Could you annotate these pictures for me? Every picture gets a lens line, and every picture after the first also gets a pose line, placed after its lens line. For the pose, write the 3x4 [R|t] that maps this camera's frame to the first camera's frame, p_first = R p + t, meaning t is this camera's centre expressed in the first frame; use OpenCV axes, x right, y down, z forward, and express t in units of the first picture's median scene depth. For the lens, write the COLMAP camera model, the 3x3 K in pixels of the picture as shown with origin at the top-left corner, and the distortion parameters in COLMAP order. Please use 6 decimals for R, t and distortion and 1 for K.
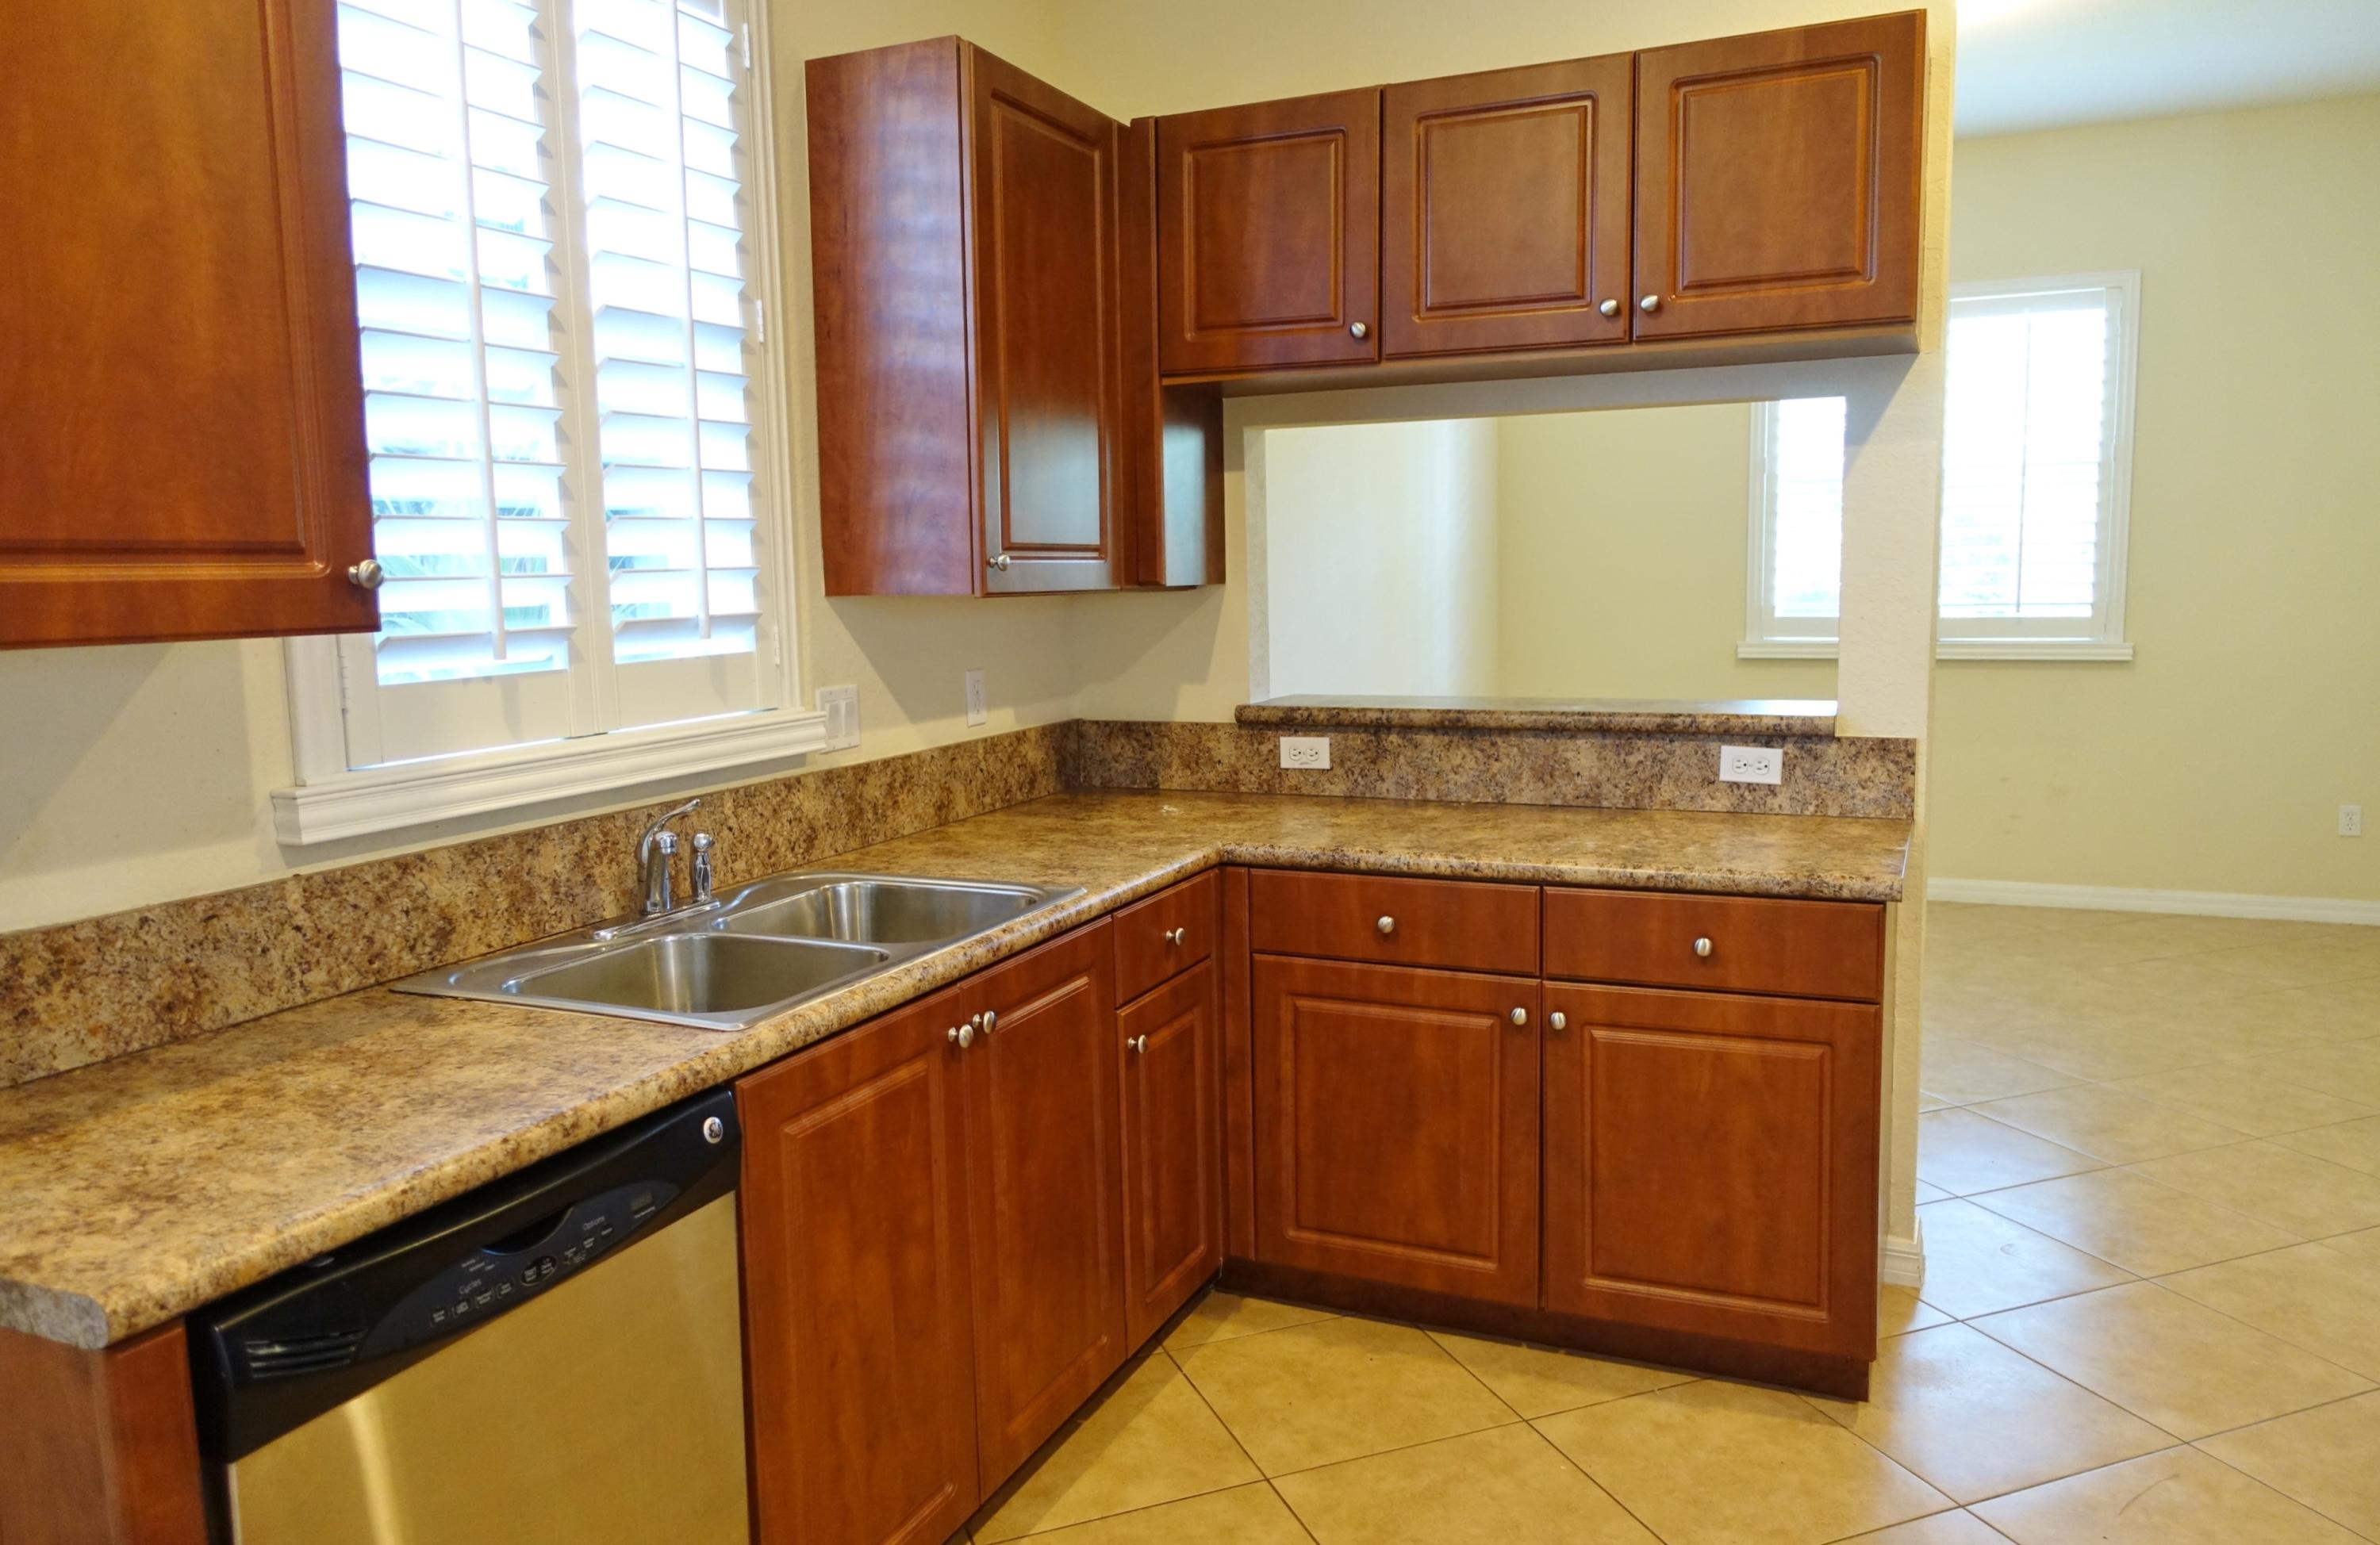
lens RADIAL K [[1671.9, 0, 1188.6], [0, 1671.9, 766.8], [0, 0, 1]] dist [0.004315, -0.002235]
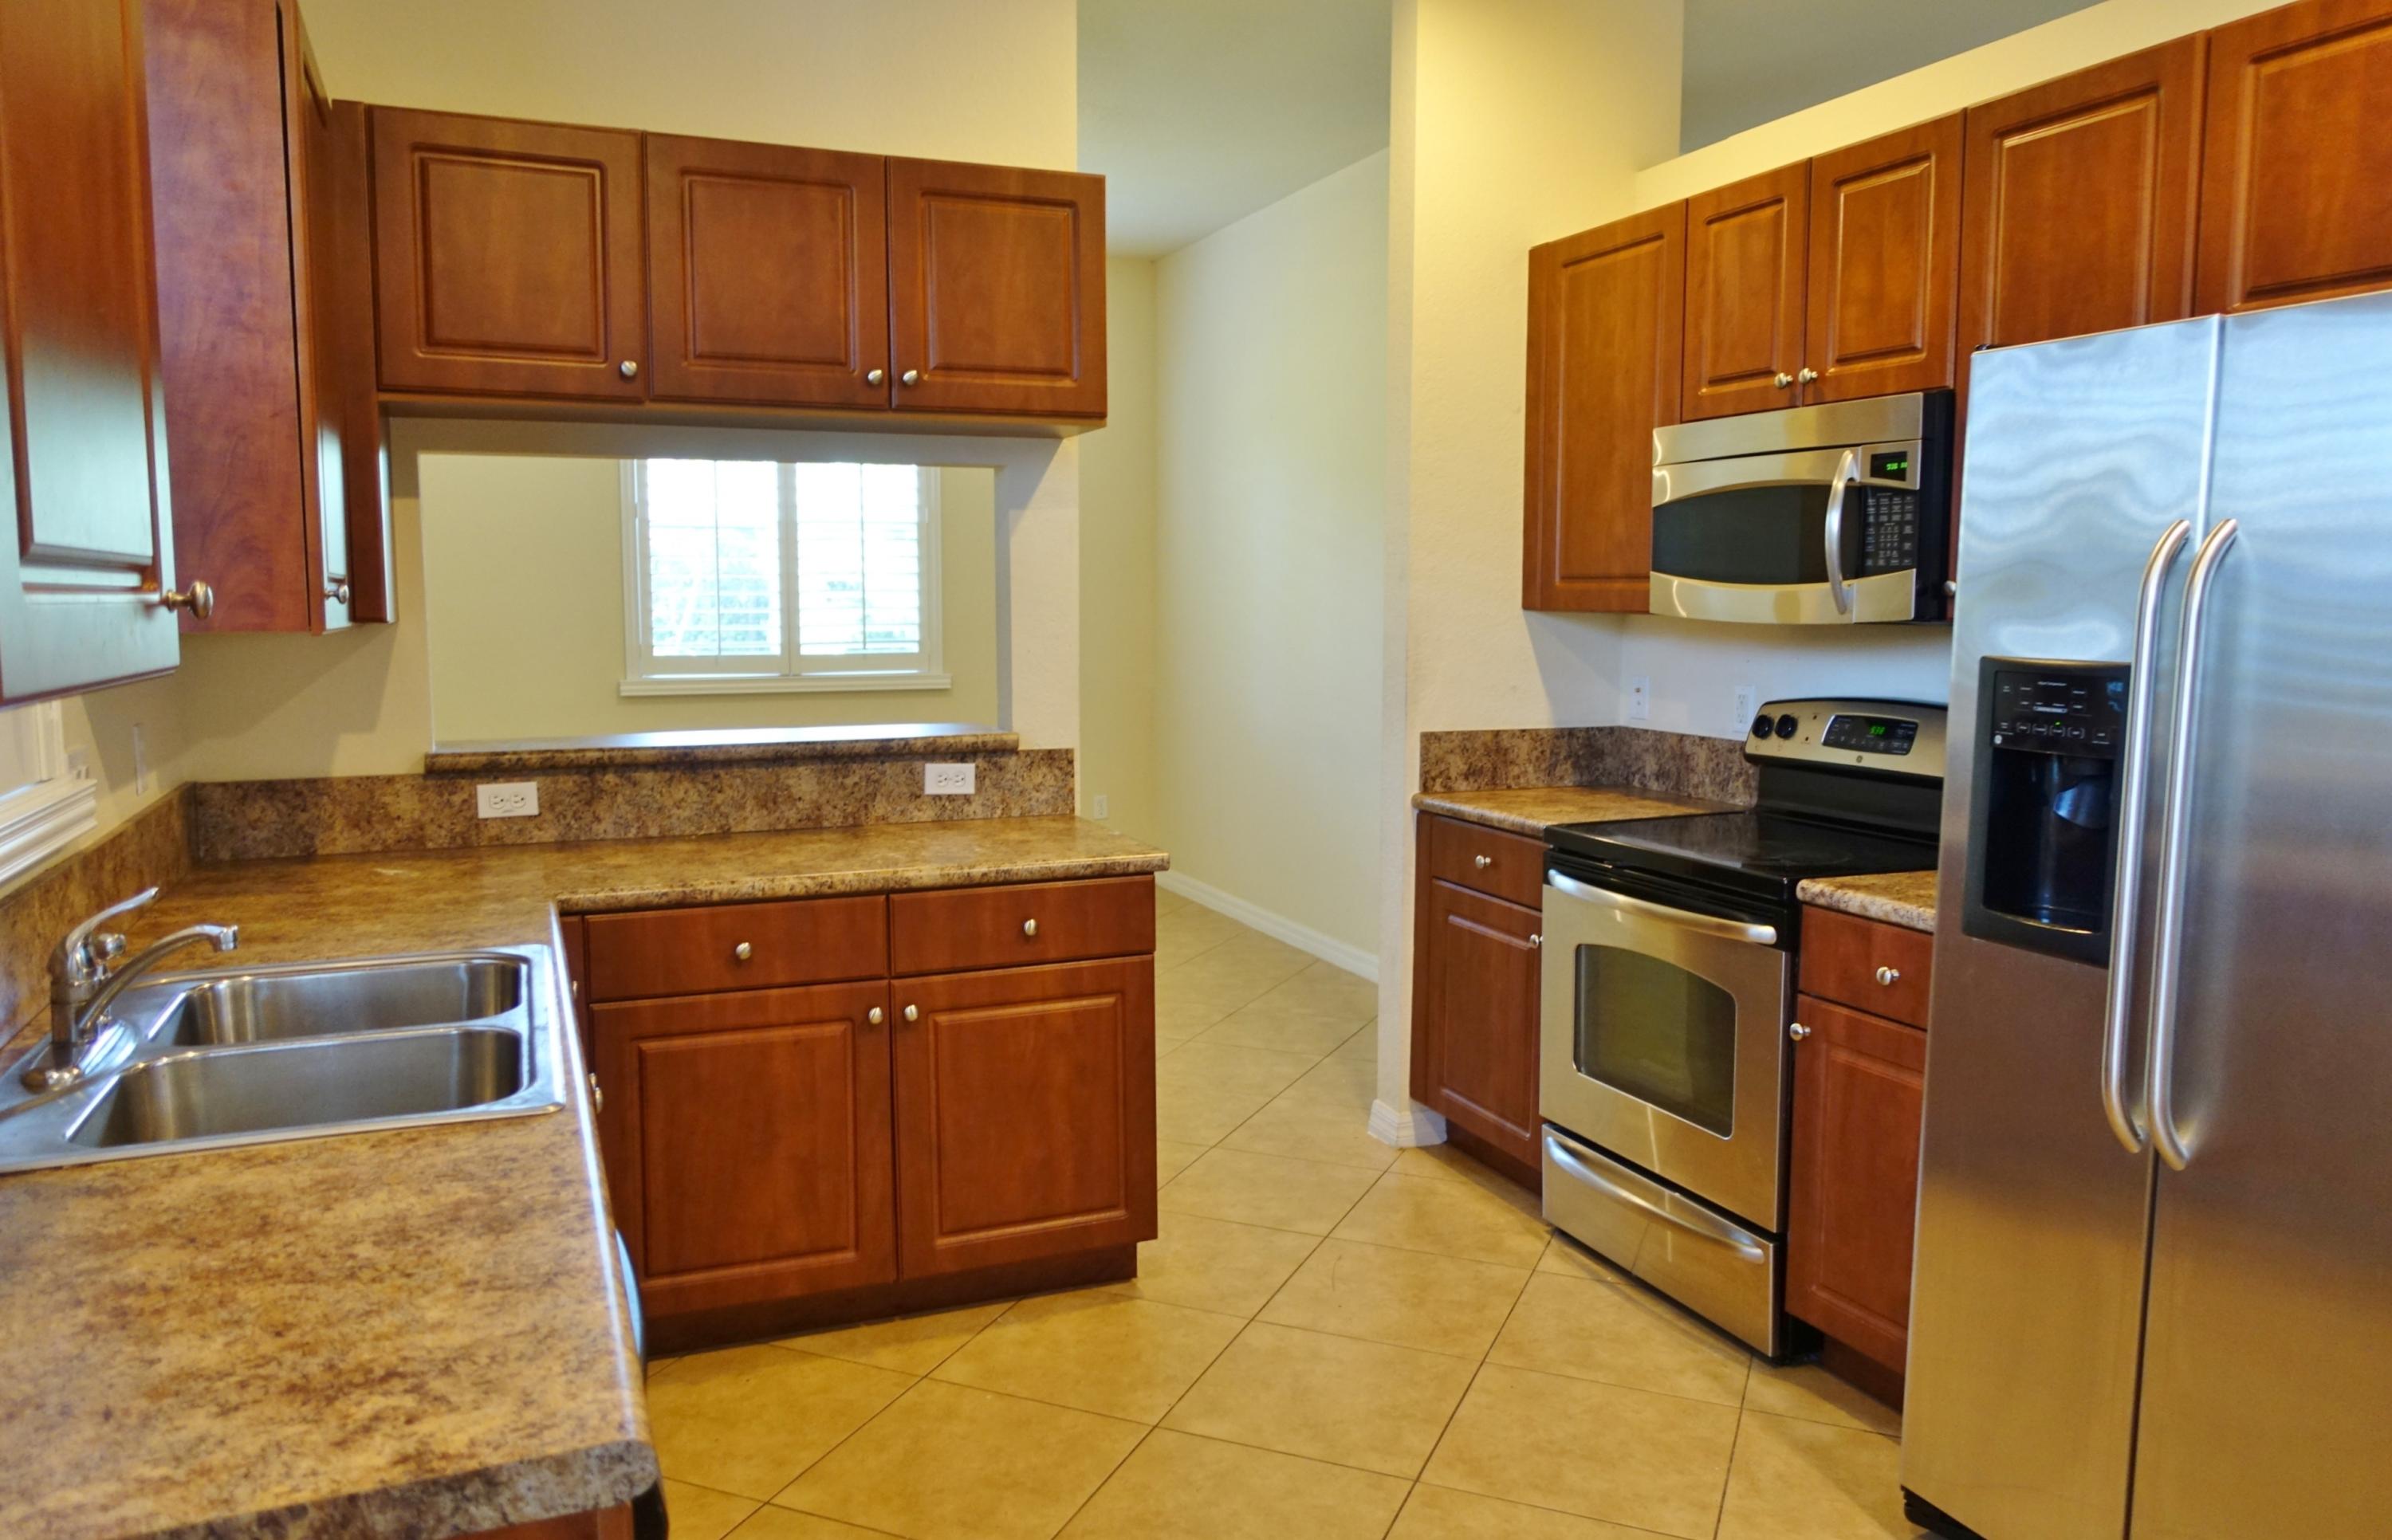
lens RADIAL K [[1694.7, 0, 1196.7], [0, 1694.7, 764.1], [0, 0, 1]] dist [0.005771, 0.005524]
pose [[0.692863, -0.056612, 0.718844, -0.433339], [0.076177, 0.997081, 0.005101, -0.004727], [-0.717034, 0.051225, 0.695153, 0.067432]]
